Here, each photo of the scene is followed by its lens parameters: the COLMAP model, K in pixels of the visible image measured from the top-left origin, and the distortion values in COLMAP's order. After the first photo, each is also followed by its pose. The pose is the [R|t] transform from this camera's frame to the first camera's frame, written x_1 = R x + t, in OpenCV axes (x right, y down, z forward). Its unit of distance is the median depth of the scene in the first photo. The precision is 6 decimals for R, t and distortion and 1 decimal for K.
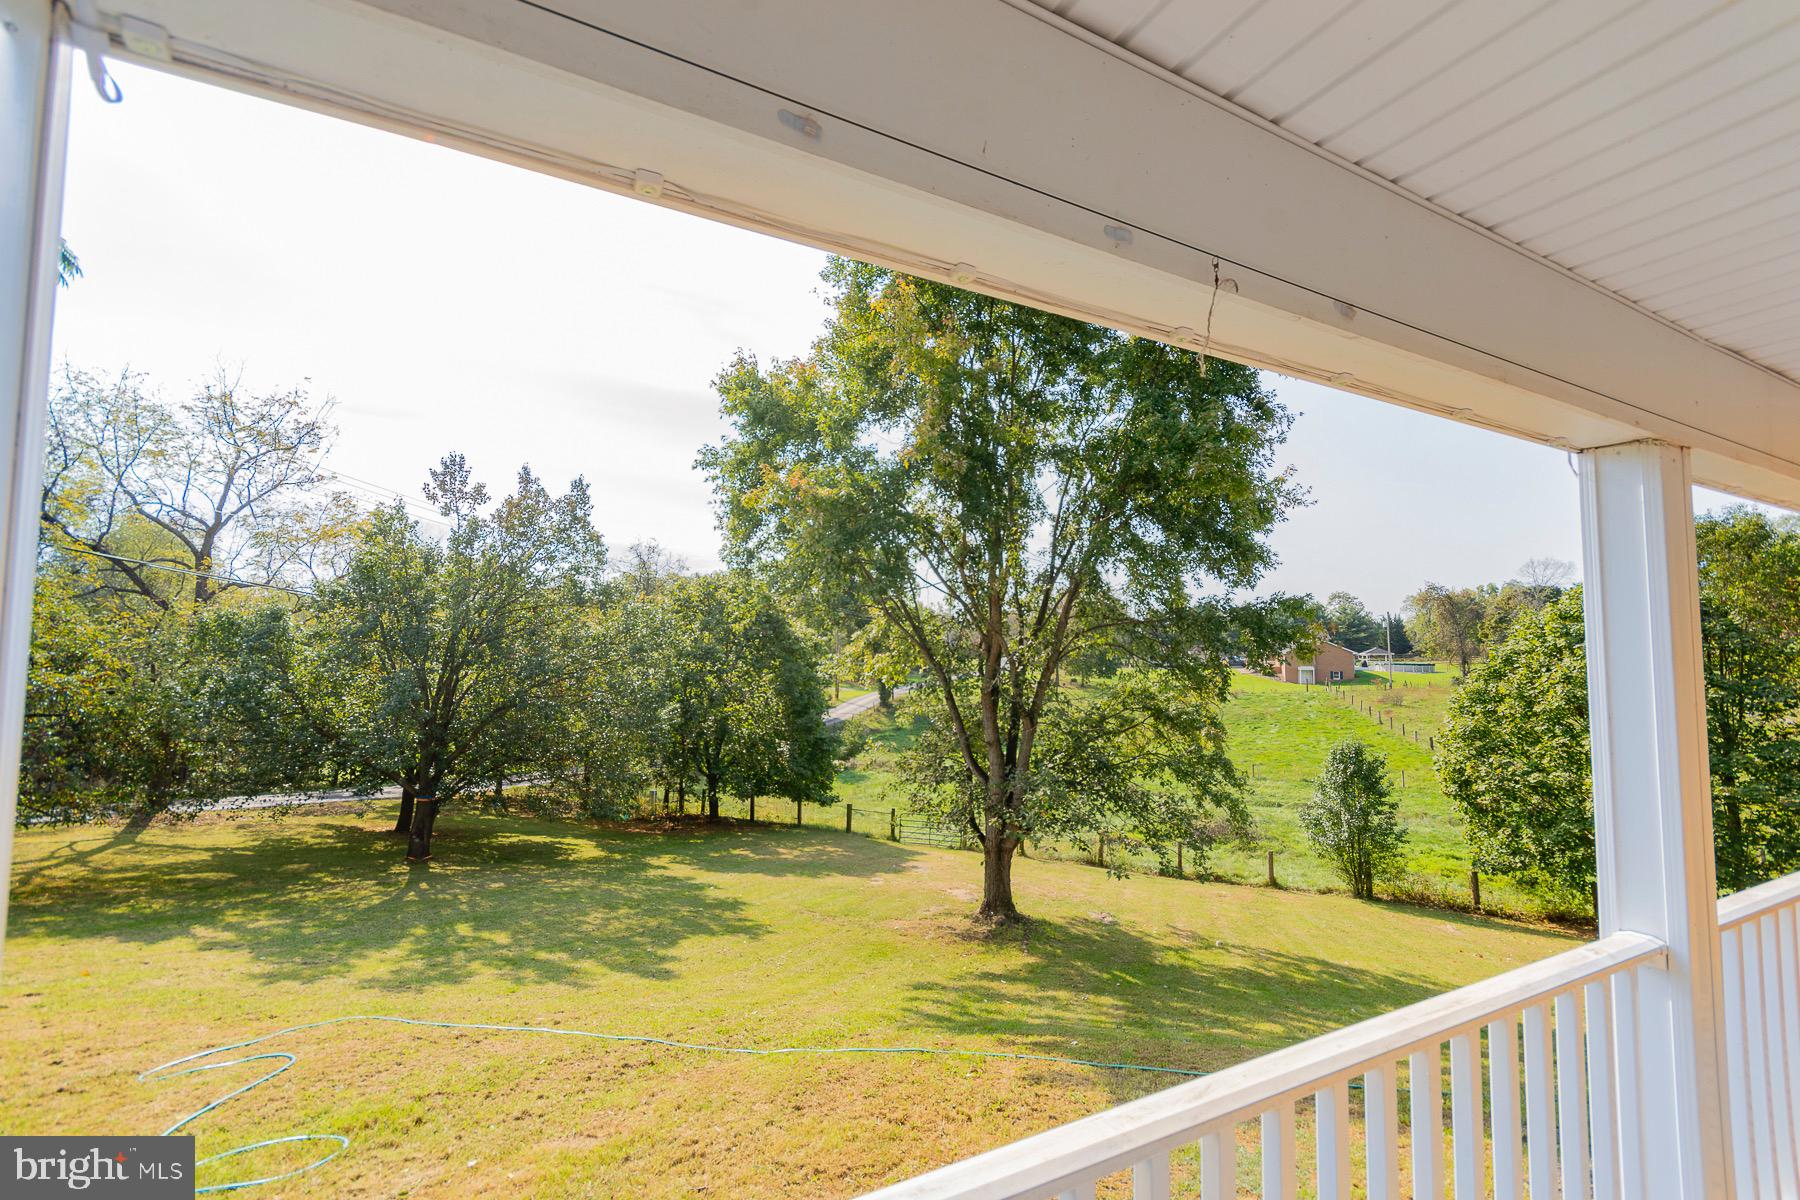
lens RADIAL K [[788.1, 0, 902.1], [0, 788.1, 604.3], [0, 0, 1]] dist [0.008768, -0.000557]
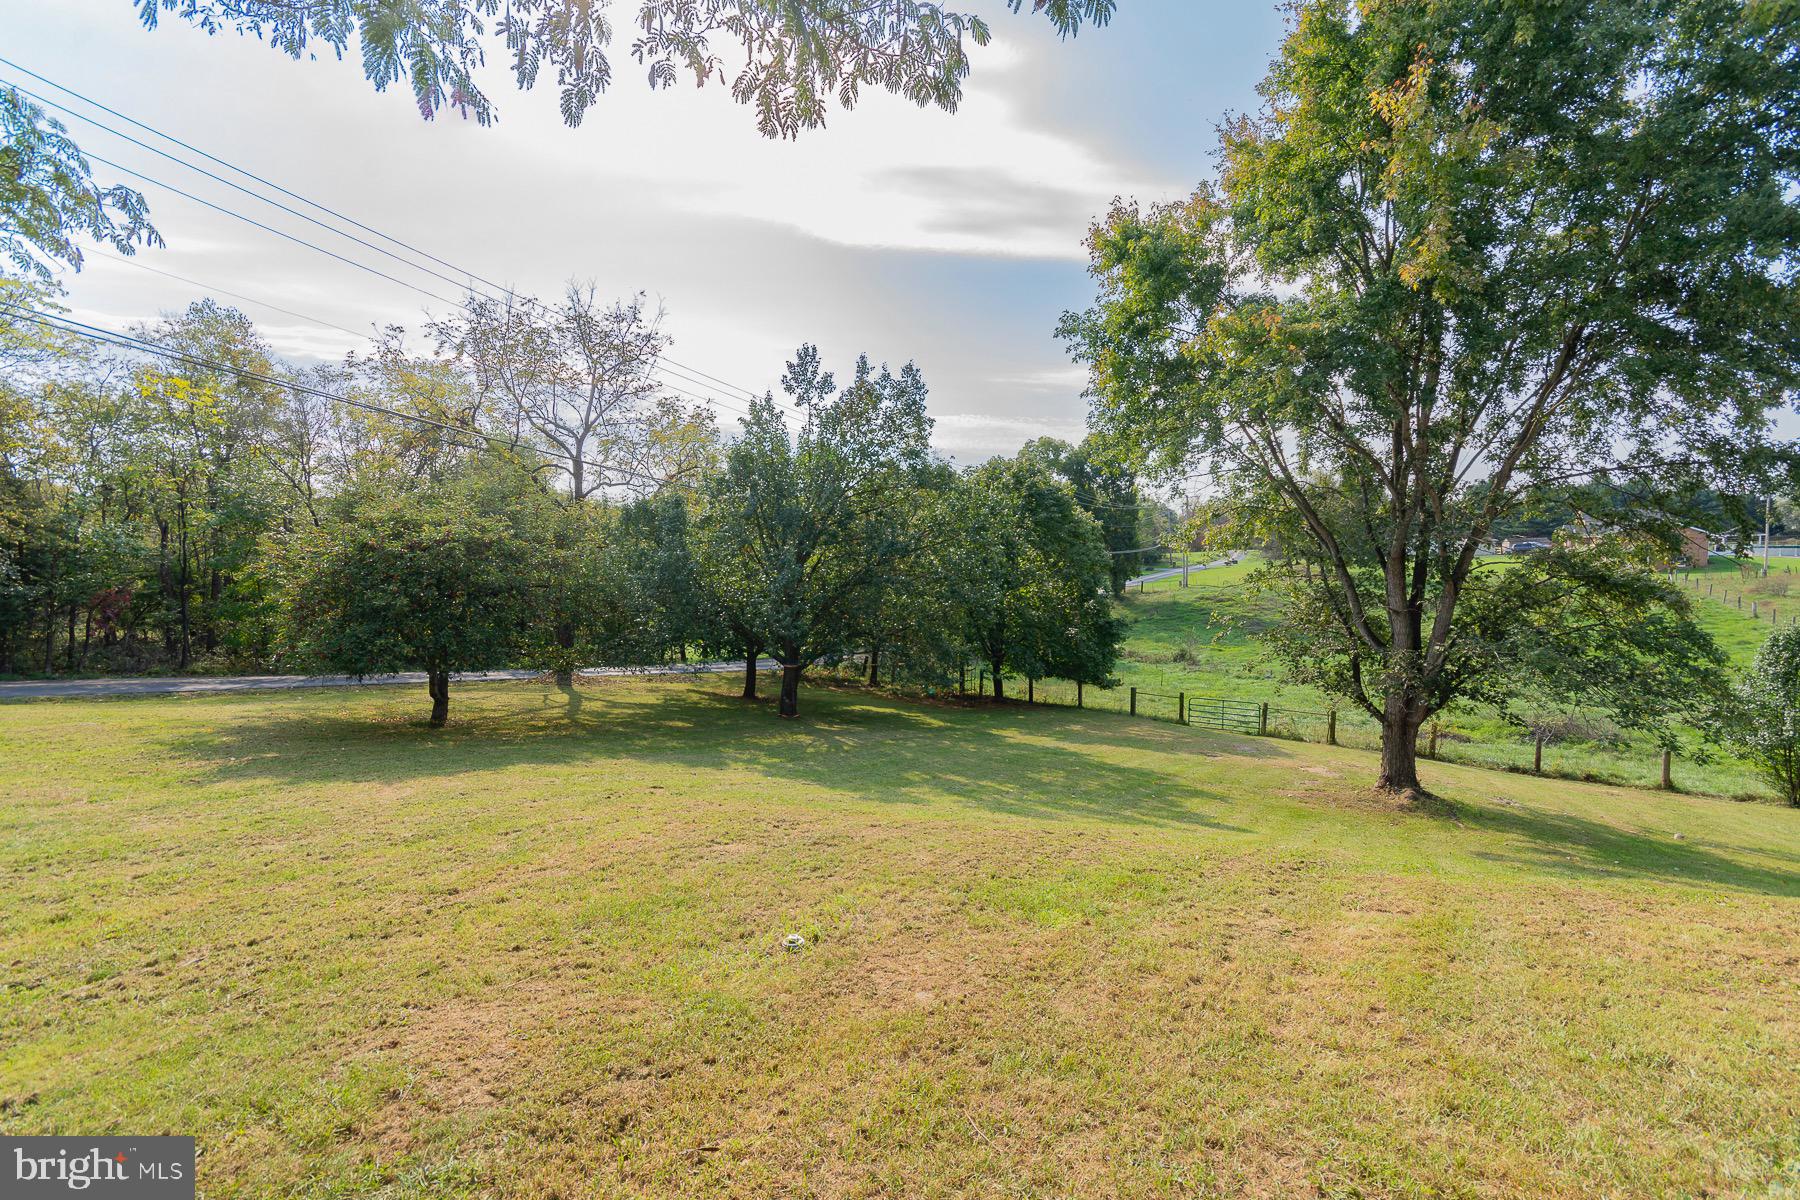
lens RADIAL K [[788.1, 0, 902.1], [0, 788.1, 604.3], [0, 0, 1]] dist [0.008768, -0.000557]
pose [[0.967891, -0.000368, -0.251370, -0.126994], [0.032732, 0.991669, 0.124582, 0.019236], [0.249230, -0.128810, 0.959840, -0.021439]]
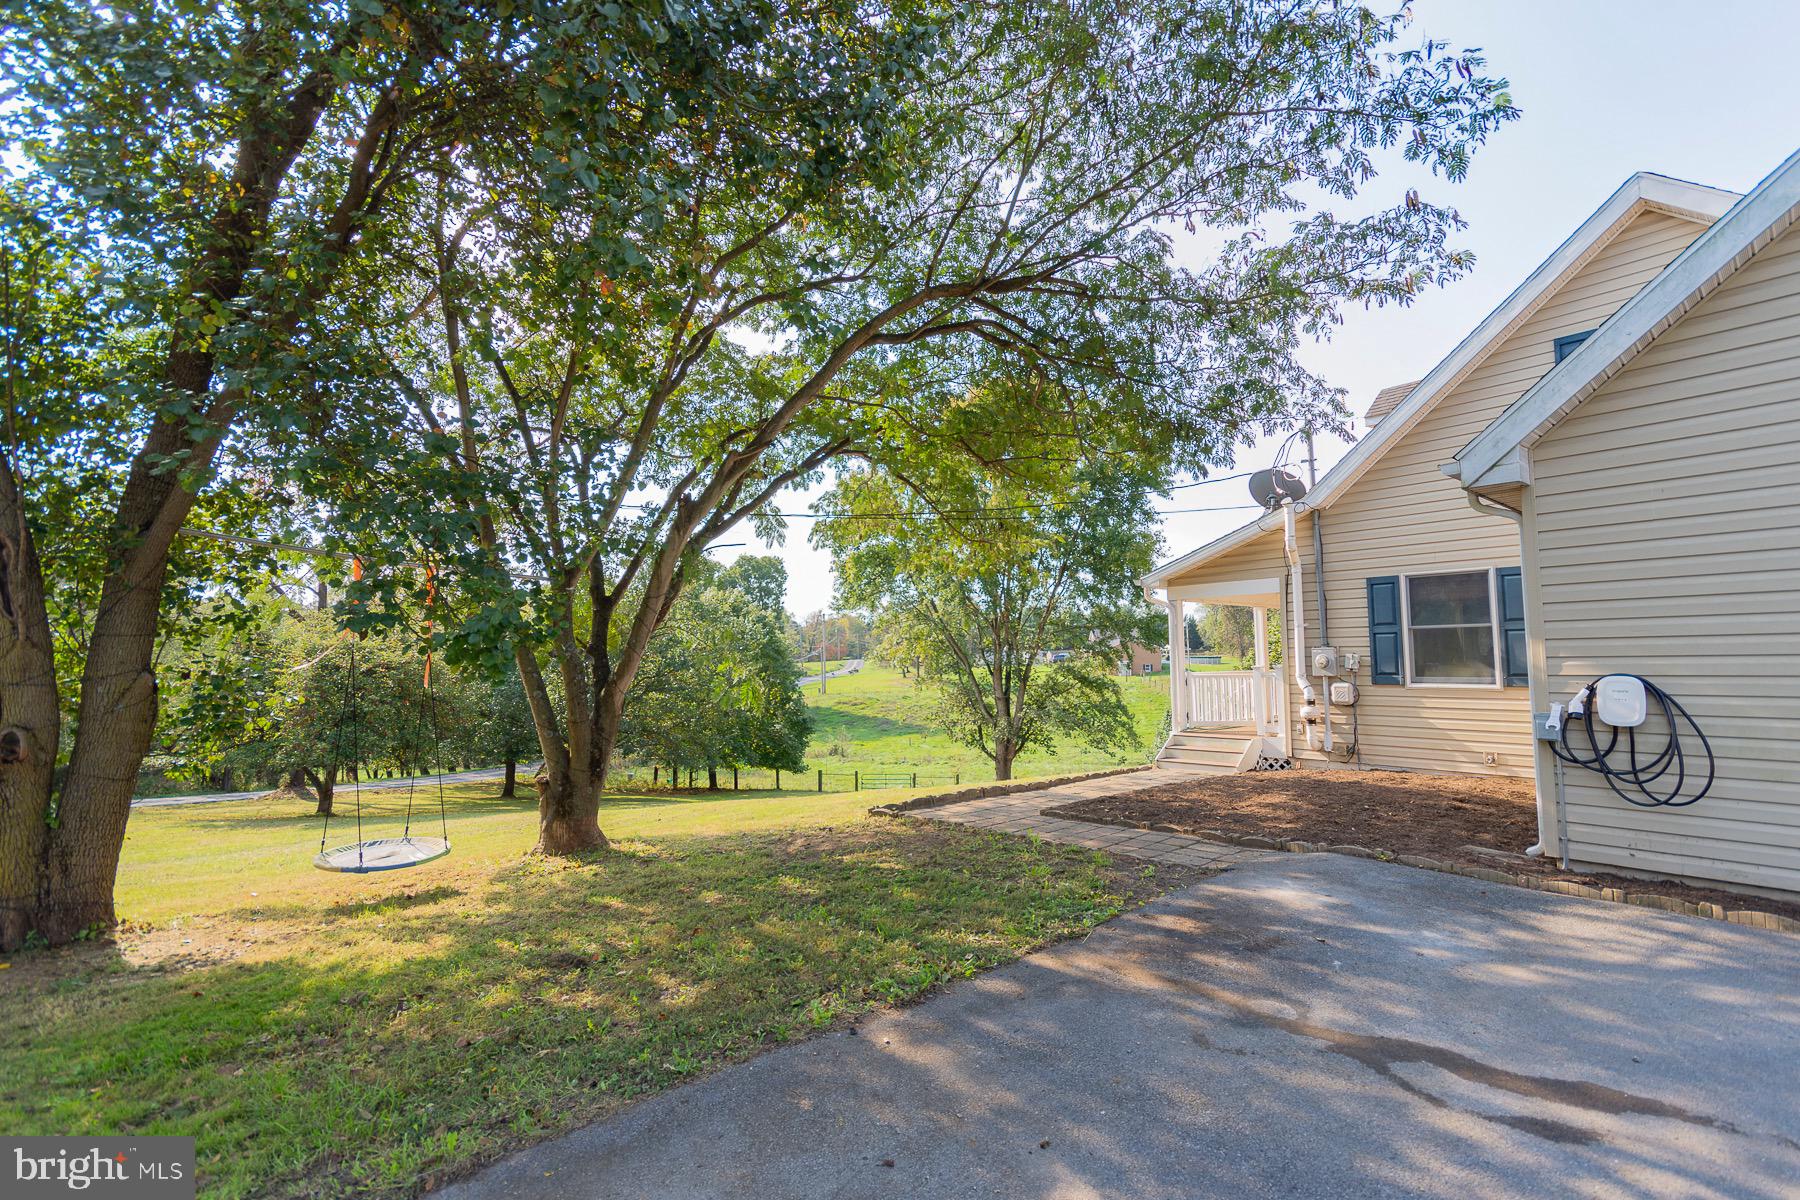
lens RADIAL K [[788.1, 0, 902.1], [0, 788.1, 604.3], [0, 0, 1]] dist [0.008768, -0.000557]
pose [[0.977809, -0.006067, 0.209412, -0.261706], [0.007111, 0.999966, -0.004233, -0.012684], [-0.209379, 0.005628, 0.977818, -0.365062]]
